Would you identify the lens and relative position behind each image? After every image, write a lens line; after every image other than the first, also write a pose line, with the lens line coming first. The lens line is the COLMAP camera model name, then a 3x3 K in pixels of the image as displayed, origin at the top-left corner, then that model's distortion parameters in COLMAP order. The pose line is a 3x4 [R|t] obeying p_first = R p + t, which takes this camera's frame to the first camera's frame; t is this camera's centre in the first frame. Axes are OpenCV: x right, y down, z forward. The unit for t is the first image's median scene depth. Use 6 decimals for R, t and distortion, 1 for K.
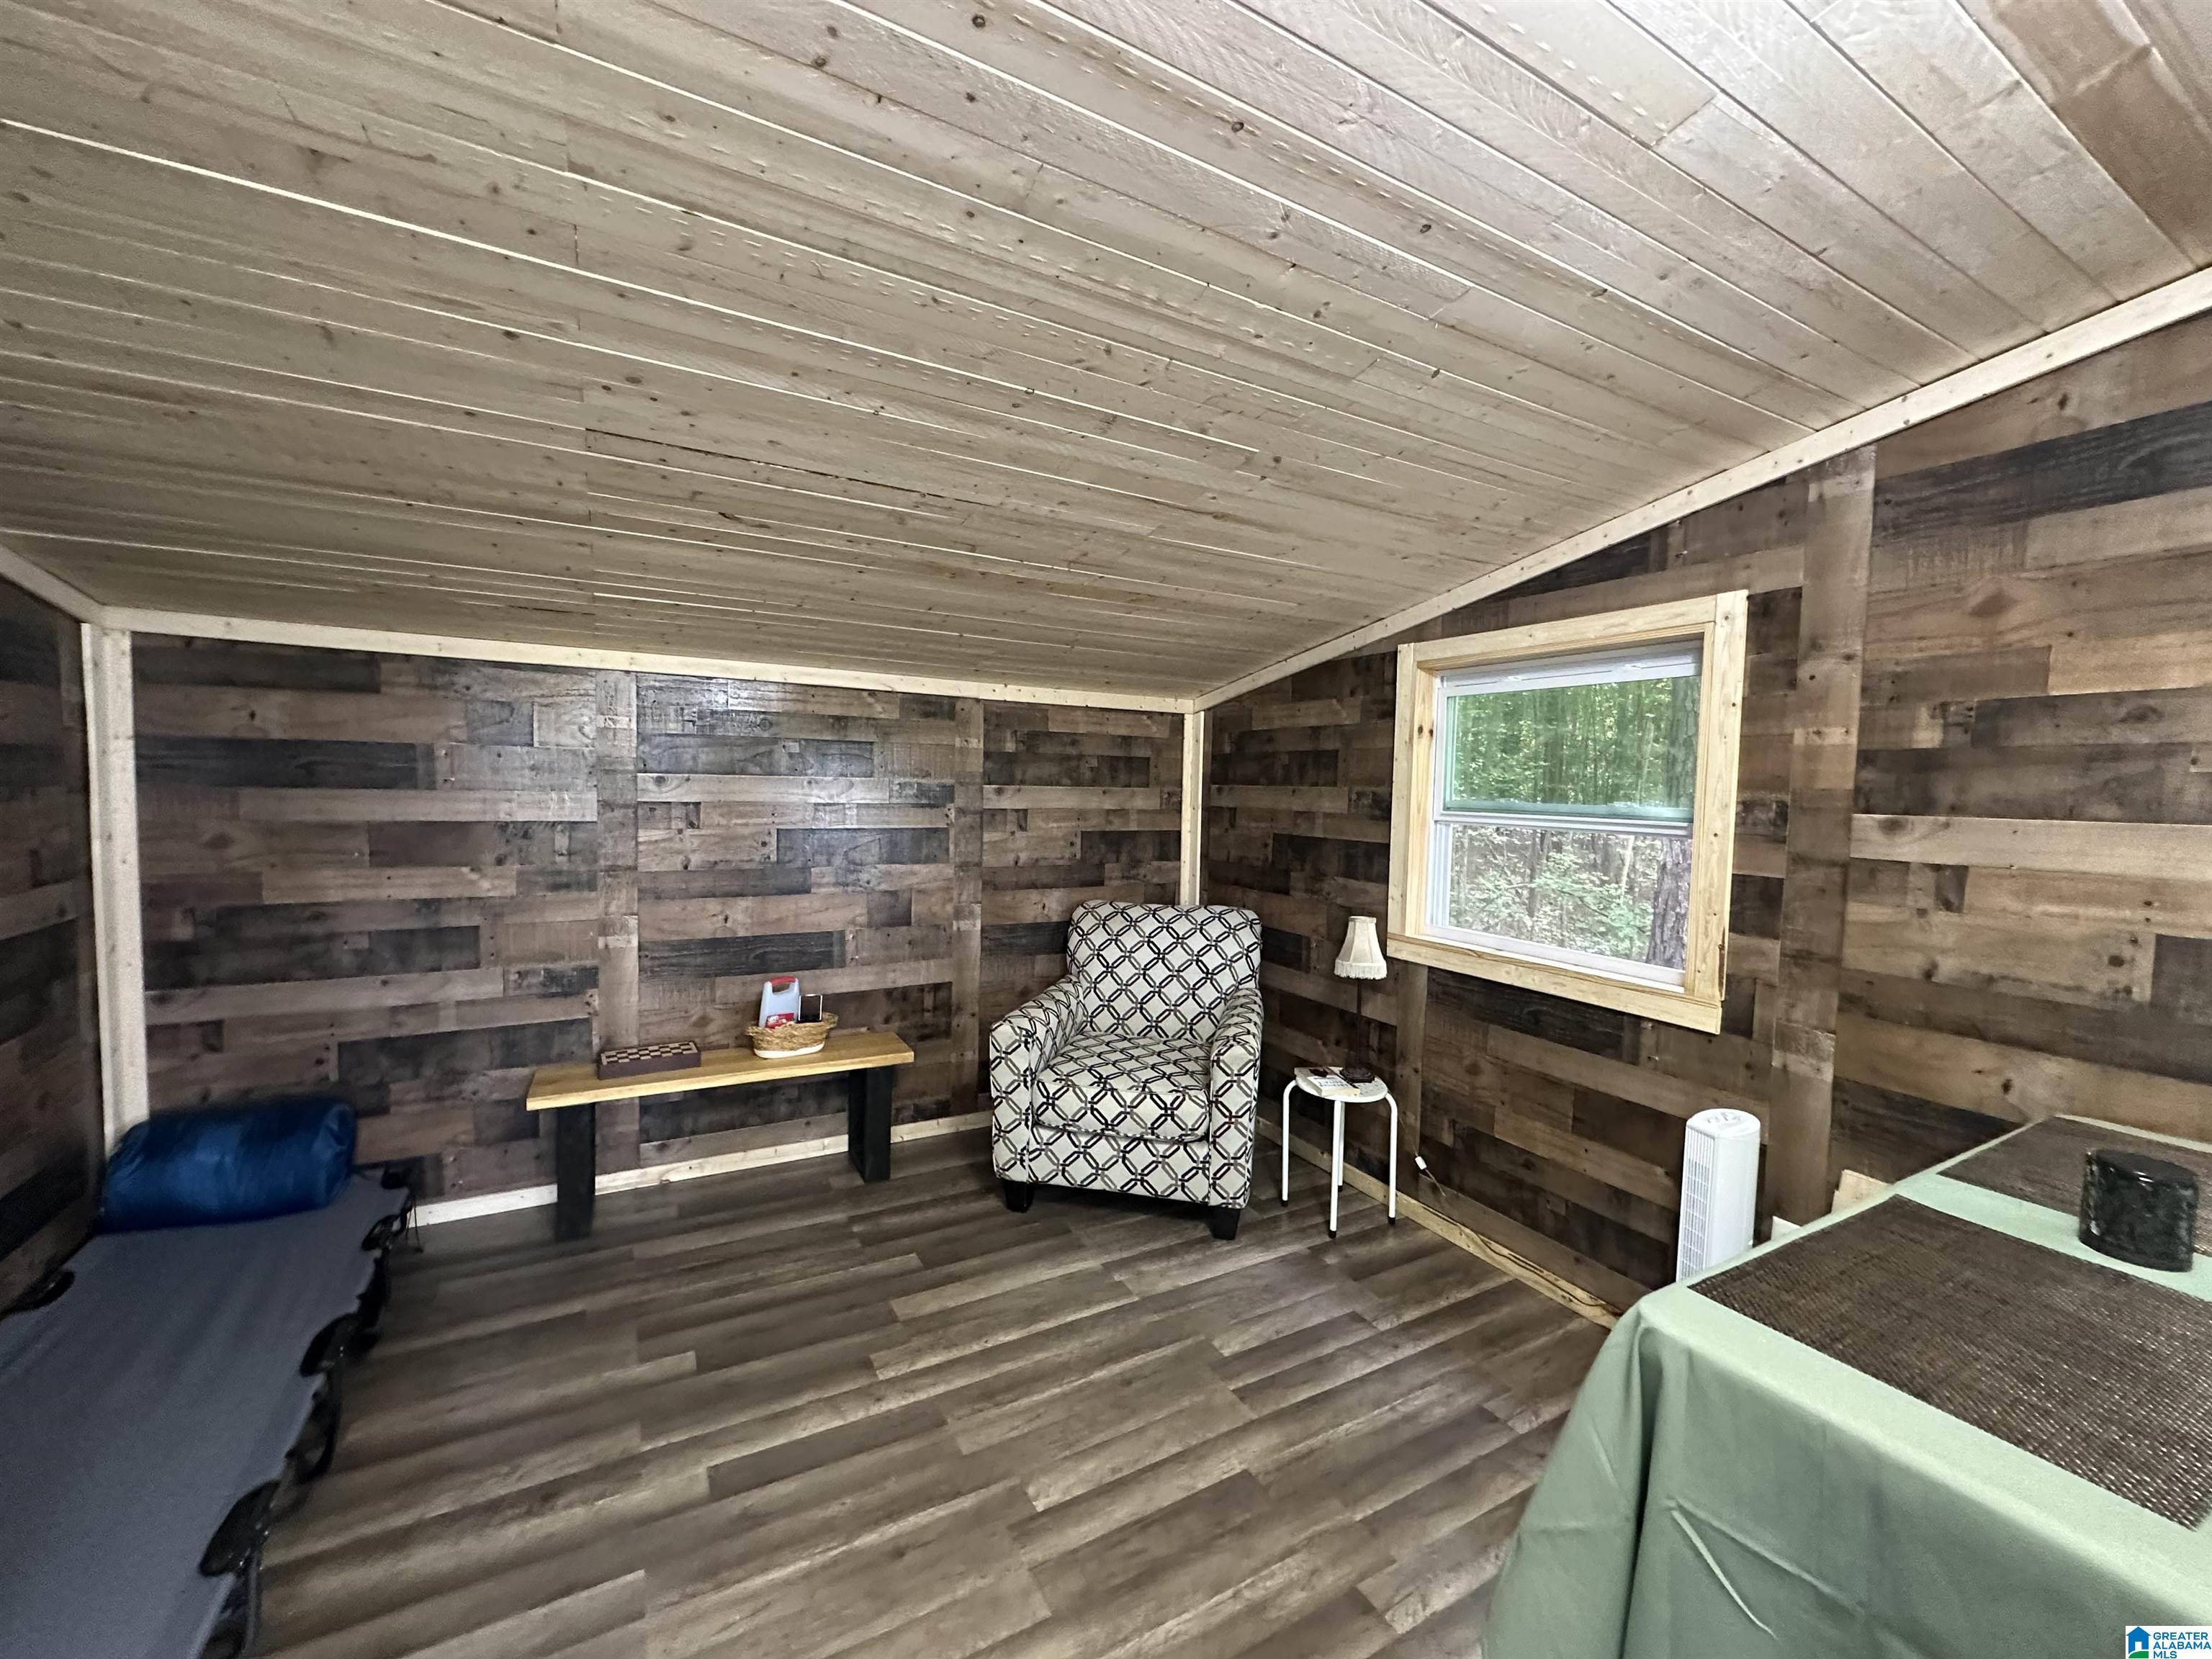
lens RADIAL K [[886.4, 0, 1104.2], [0, 886.4, 832.2], [0, 0, 1]] dist [0.000357, 0.000612]
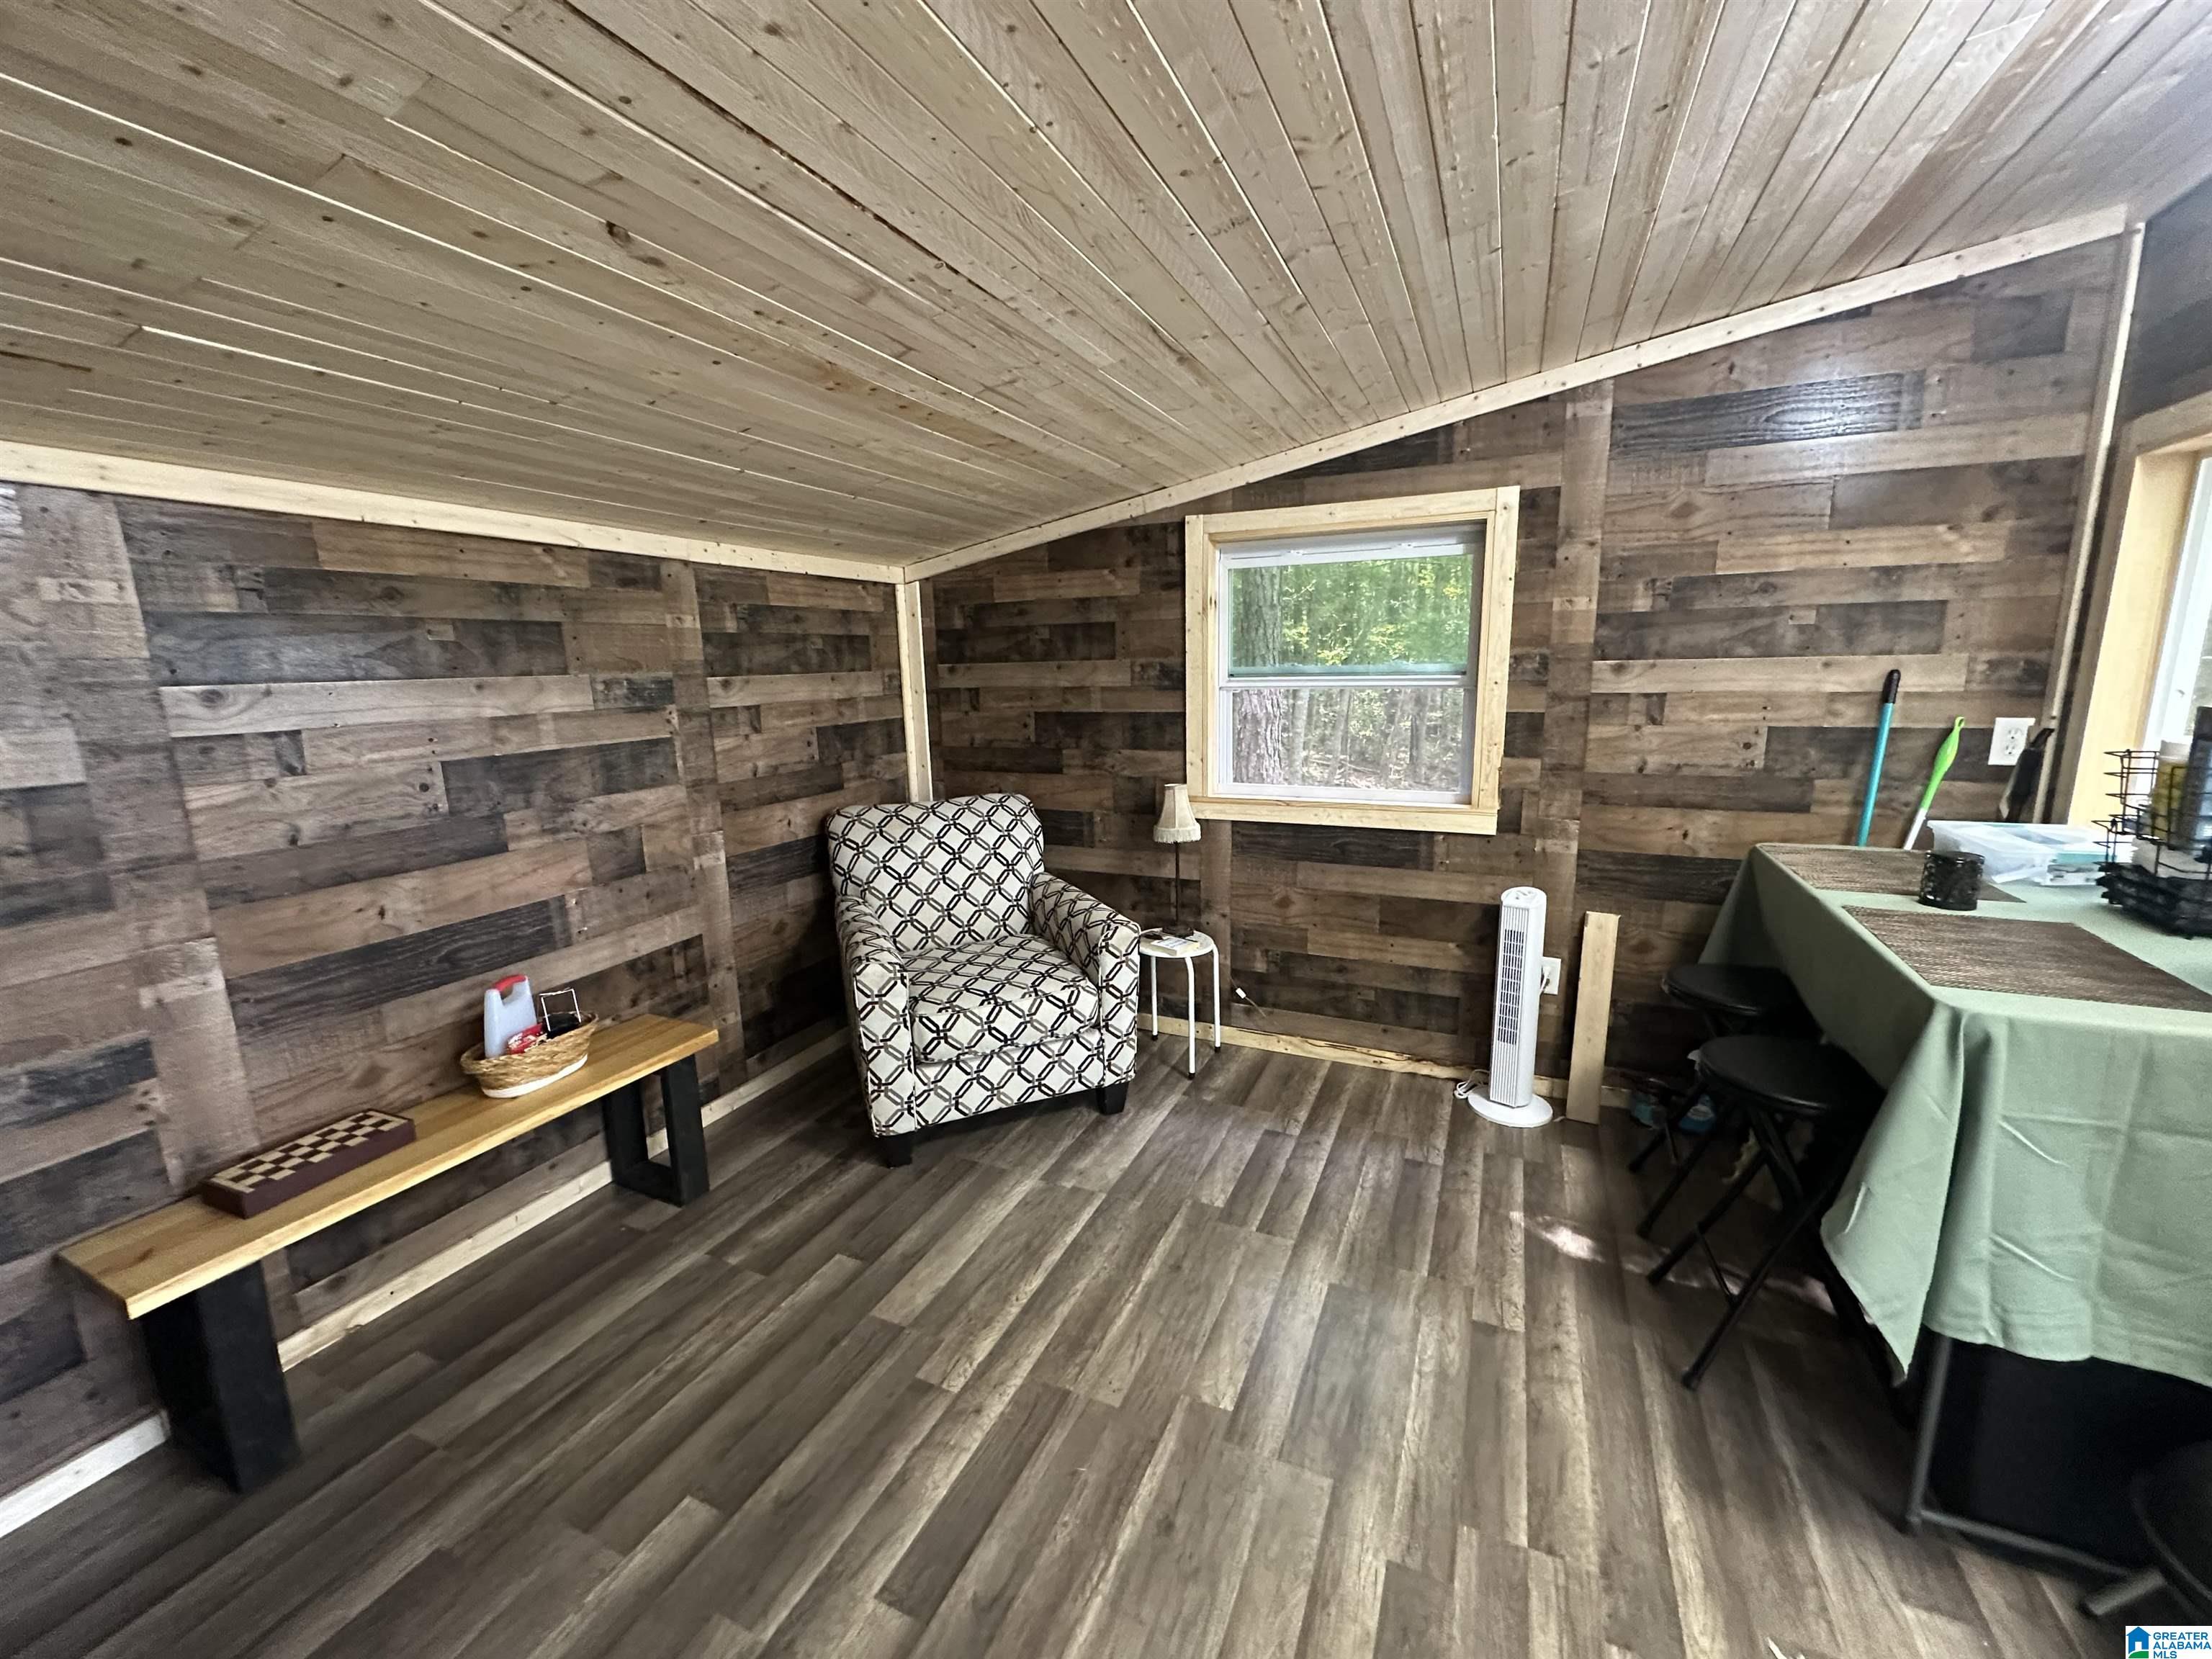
lens RADIAL K [[886.4, 0, 1104.2], [0, 886.4, 832.2], [0, 0, 1]] dist [0.000357, 0.000612]
pose [[0.802491, -0.154046, 0.576436, -0.413071], [0.073779, 0.984302, 0.160331, -0.024341], [-0.592086, -0.086135, 0.801259, 0.217569]]
